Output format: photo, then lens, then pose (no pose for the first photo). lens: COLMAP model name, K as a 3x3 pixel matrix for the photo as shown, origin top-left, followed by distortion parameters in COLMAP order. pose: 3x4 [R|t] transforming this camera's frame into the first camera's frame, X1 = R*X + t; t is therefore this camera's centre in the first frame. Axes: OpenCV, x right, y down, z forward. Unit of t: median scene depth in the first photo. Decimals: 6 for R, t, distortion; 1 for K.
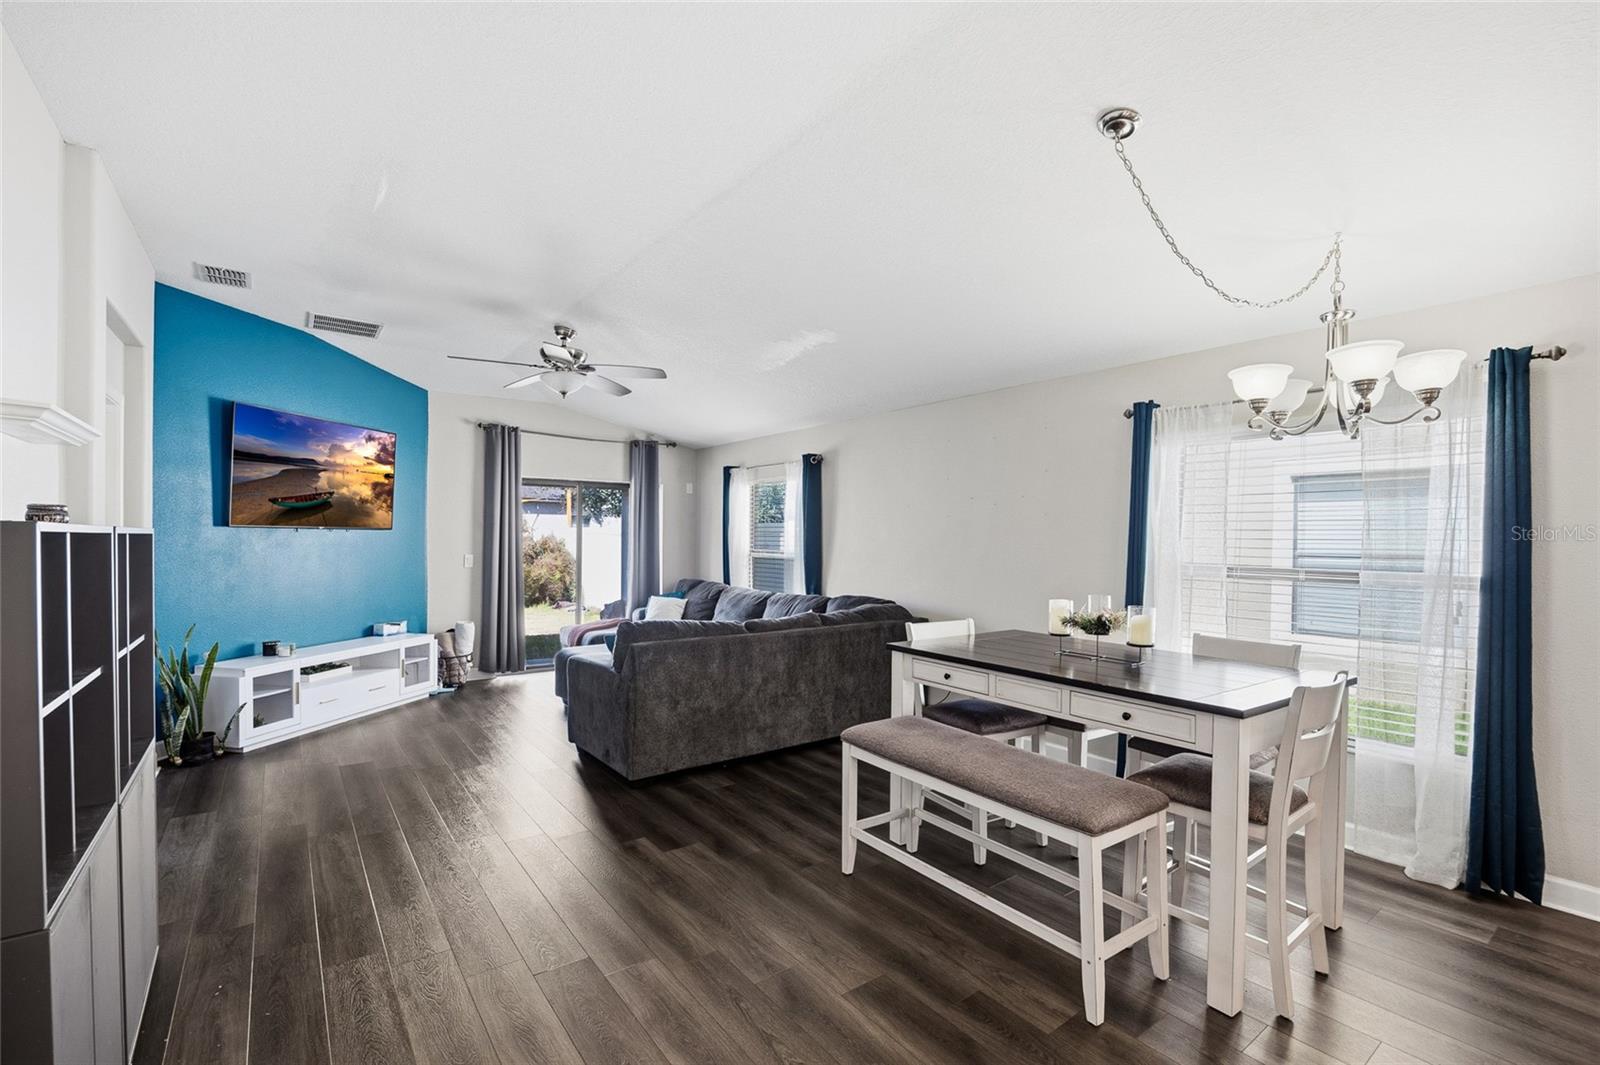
lens RADIAL K [[697.2, 0, 805.0], [0, 697.2, 565.1], [0, 0, 1]] dist [-0.012045, -0.000003]
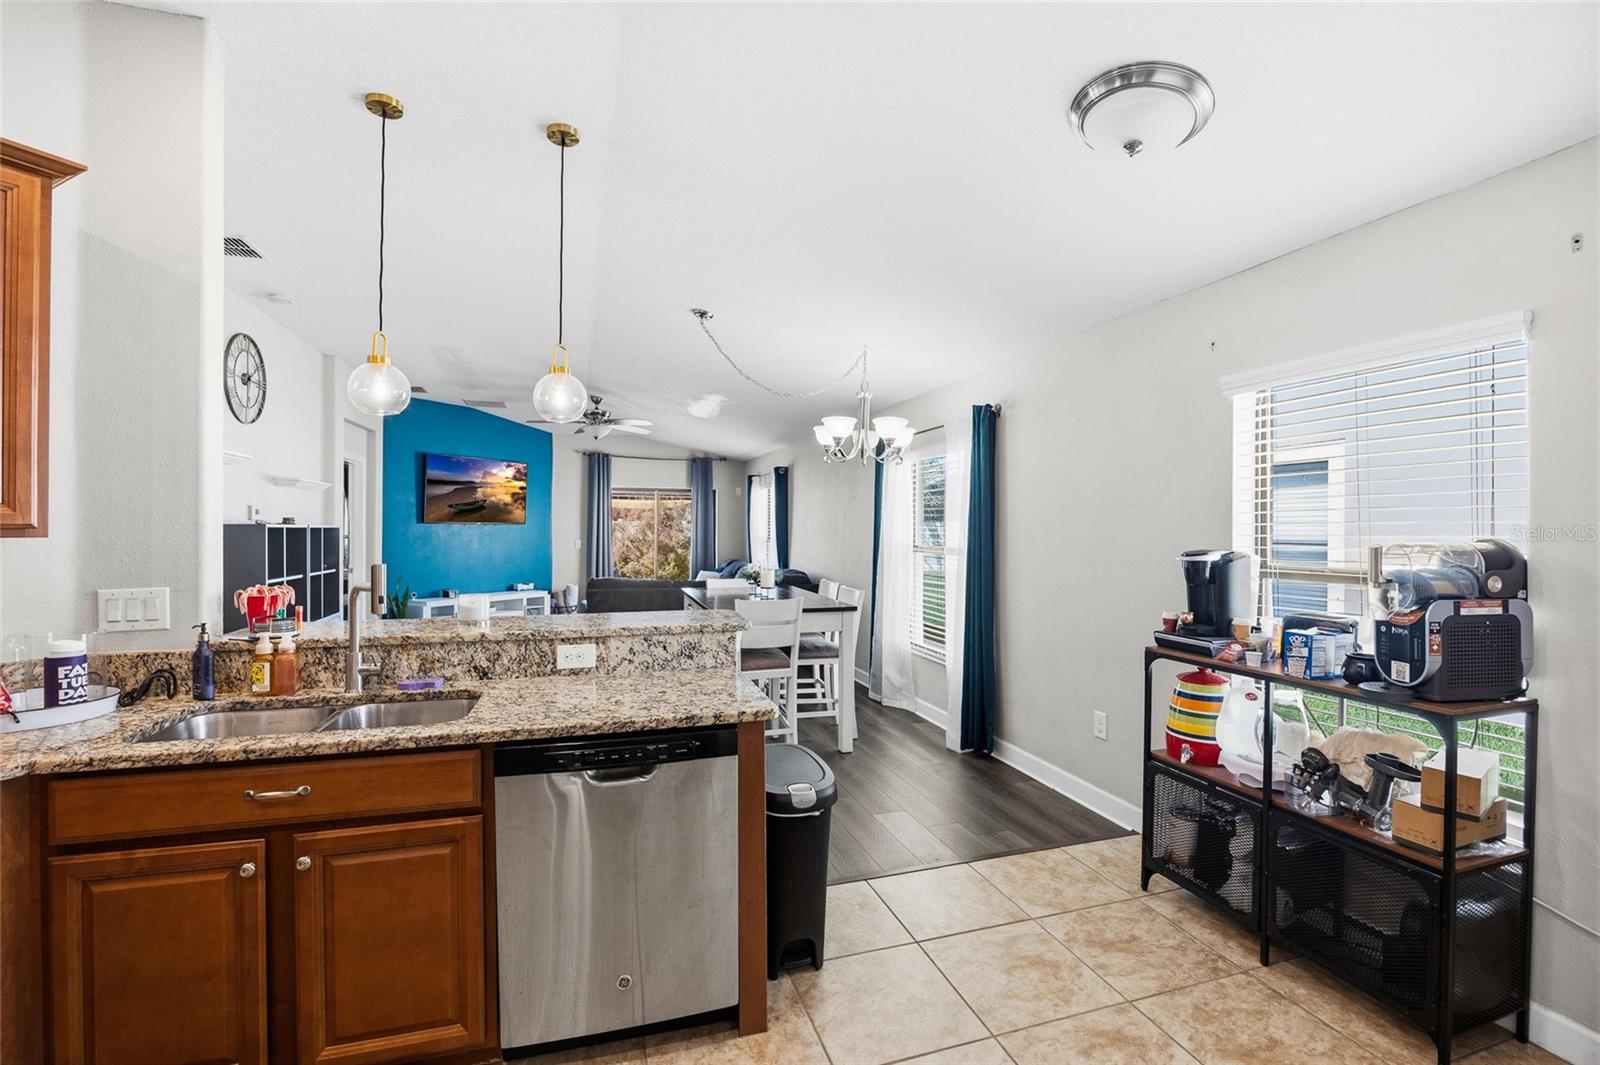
lens RADIAL K [[701.0, 0, 800.0], [0, 701.0, 532.5], [0, 0, 1]] dist [-0.011660, -0.000036]
pose [[0.951571, 0.002773, -0.307418, 0.471772], [-0.011809, 0.999551, -0.027539, 0.006975], [0.307203, 0.029835, 0.951176, -0.300179]]
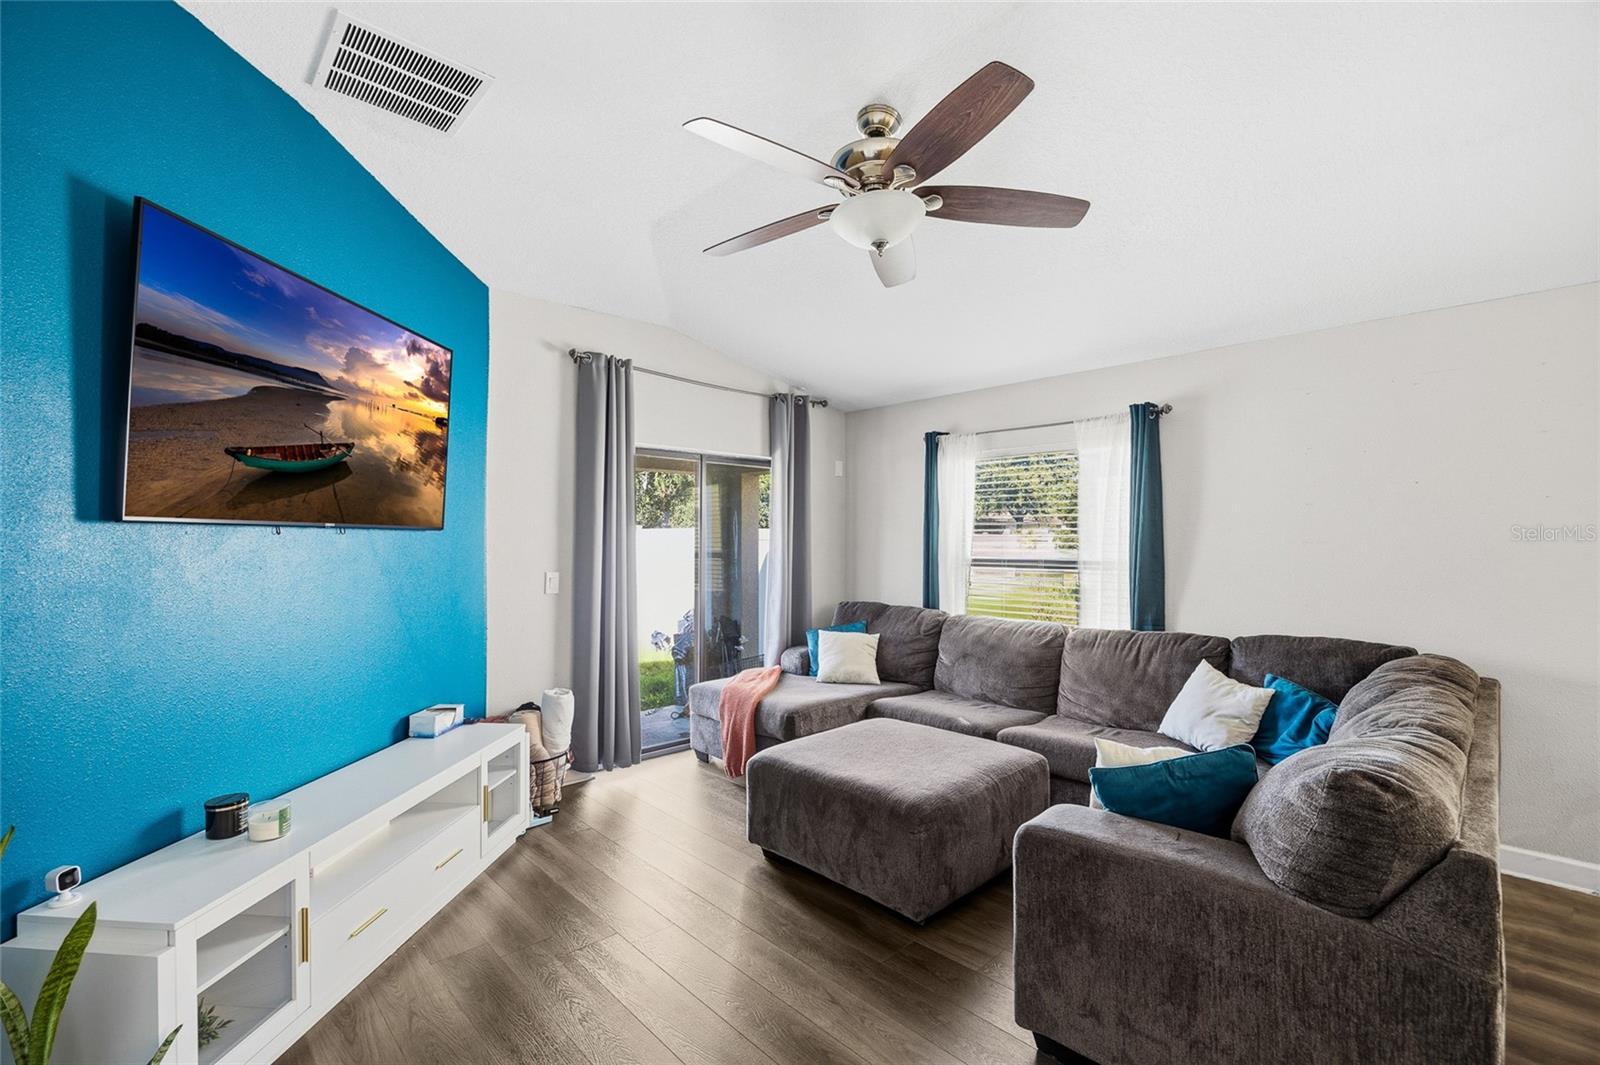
lens RADIAL K [[701.0, 0, 800.0], [0, 701.0, 532.5], [0, 0, 1]] dist [-0.011660, -0.000036]
pose [[0.991097, 0.002344, 0.133121, -0.384756], [0.004455, 0.998701, -0.050755, -0.015170], [-0.133067, 0.050896, 0.989799, 0.422672]]
